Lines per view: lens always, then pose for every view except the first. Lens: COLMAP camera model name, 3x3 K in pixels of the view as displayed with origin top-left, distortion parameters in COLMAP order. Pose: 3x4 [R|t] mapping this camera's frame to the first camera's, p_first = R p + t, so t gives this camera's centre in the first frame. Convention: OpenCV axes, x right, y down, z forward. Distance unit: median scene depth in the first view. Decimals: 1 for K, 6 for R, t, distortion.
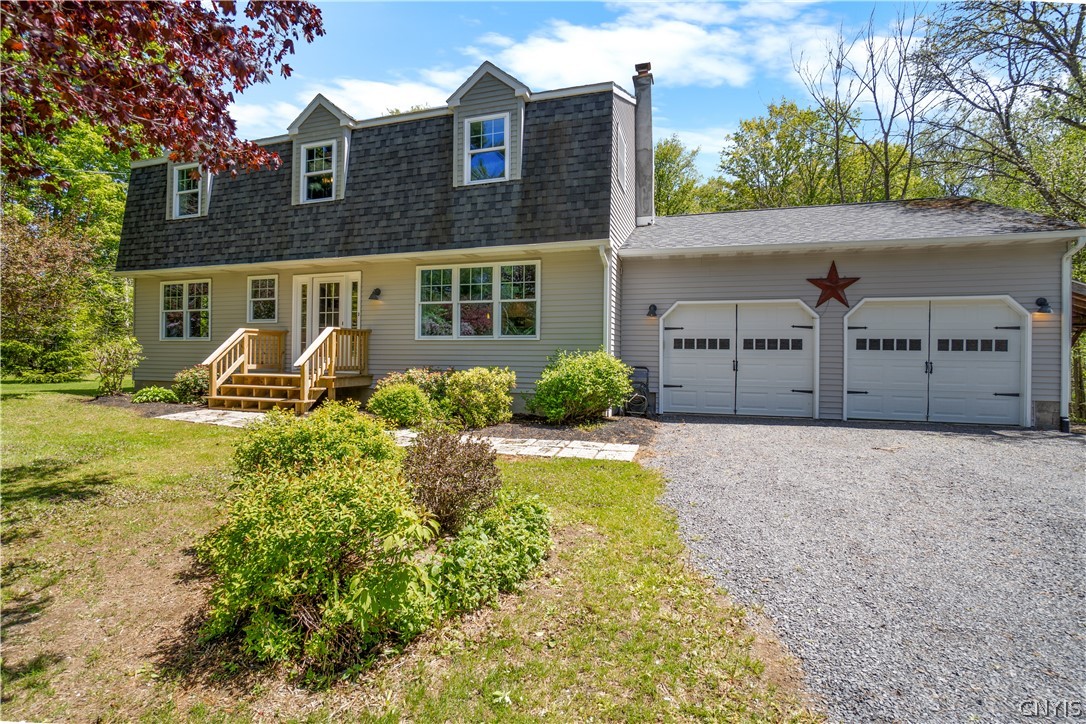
lens RADIAL K [[475.9, 0, 543.3], [0, 475.9, 364.5], [0, 0, 1]] dist [-0.019195, 0.000554]
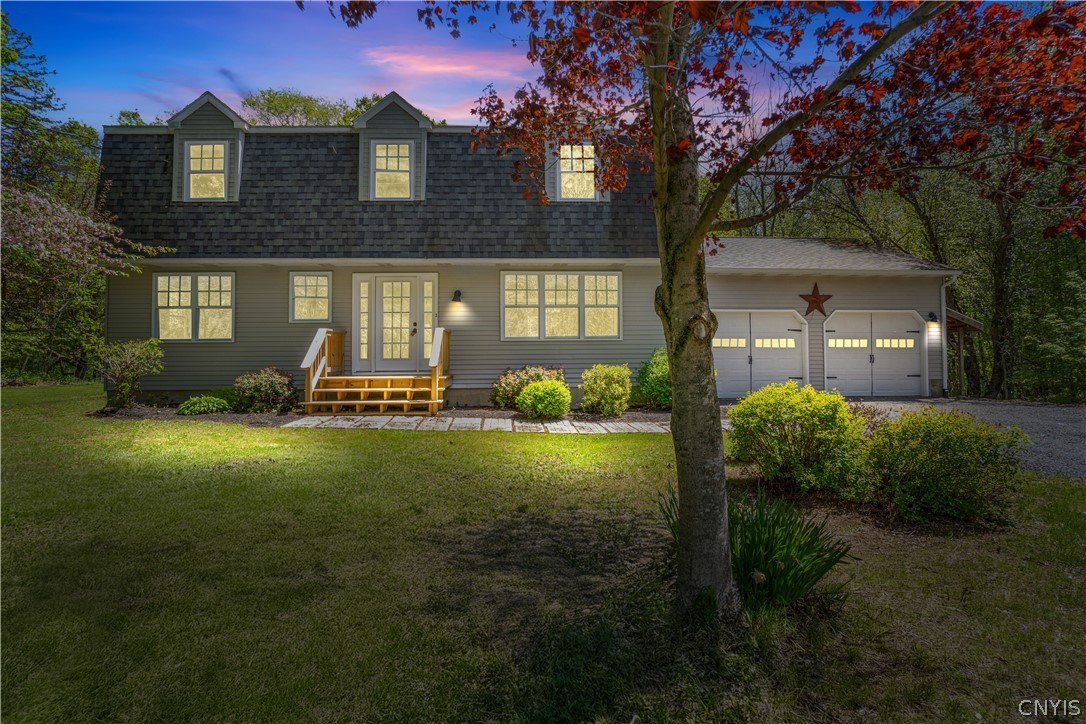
lens RADIAL K [[475.9, 0, 539.0], [0, 475.9, 360.2], [0, 0, 1]] dist [-0.019195, 0.000554]
pose [[0.942760, -0.015422, 0.333116, -0.534882], [0.021042, 0.999691, -0.013269, 0.007354], [-0.332808, 0.019519, 0.942793, -0.023634]]
